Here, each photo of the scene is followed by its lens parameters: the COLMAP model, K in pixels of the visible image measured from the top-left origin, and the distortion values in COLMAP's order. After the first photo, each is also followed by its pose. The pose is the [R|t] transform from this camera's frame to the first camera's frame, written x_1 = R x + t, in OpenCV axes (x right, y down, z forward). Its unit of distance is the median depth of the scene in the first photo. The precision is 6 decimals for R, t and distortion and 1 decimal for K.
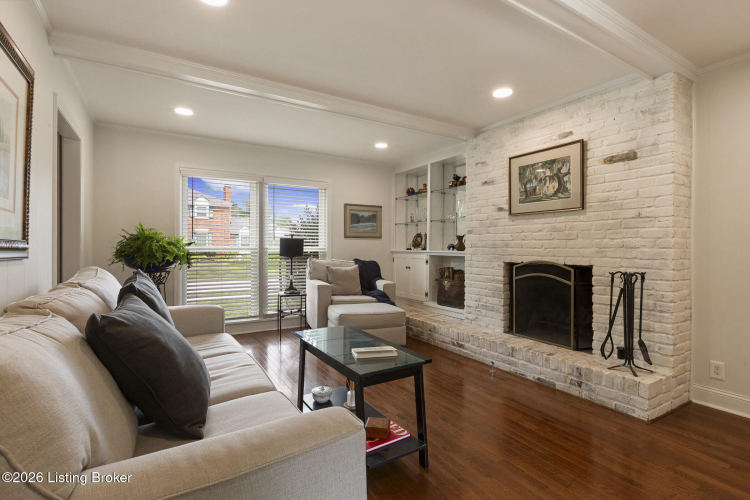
lens RADIAL K [[363.9, 0, 376.6], [0, 363.9, 247.5], [0, 0, 1]] dist [0.004141, 0.000130]
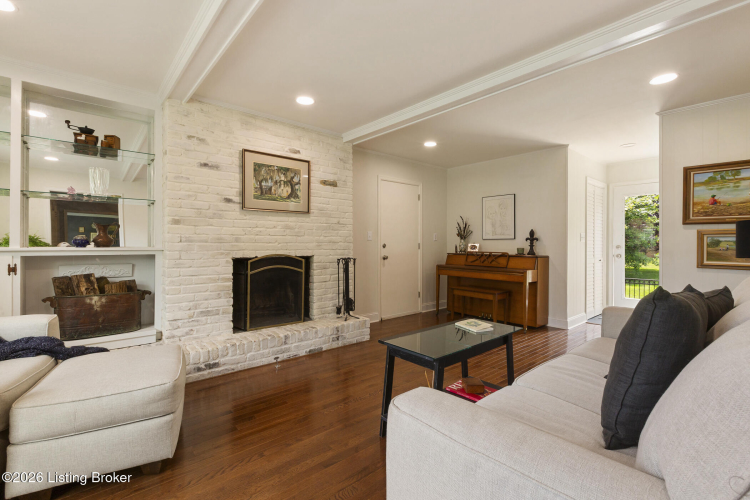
lens RADIAL K [[328.5, 0, 377.9], [0, 328.5, 244.7], [0, 0, 1]] dist [0.001218, -0.000060]
pose [[-0.151616, -0.009970, 0.988389, -0.609824], [-0.003677, 0.999948, 0.009523, -0.003770], [-0.988433, -0.002191, -0.151645, 0.863512]]
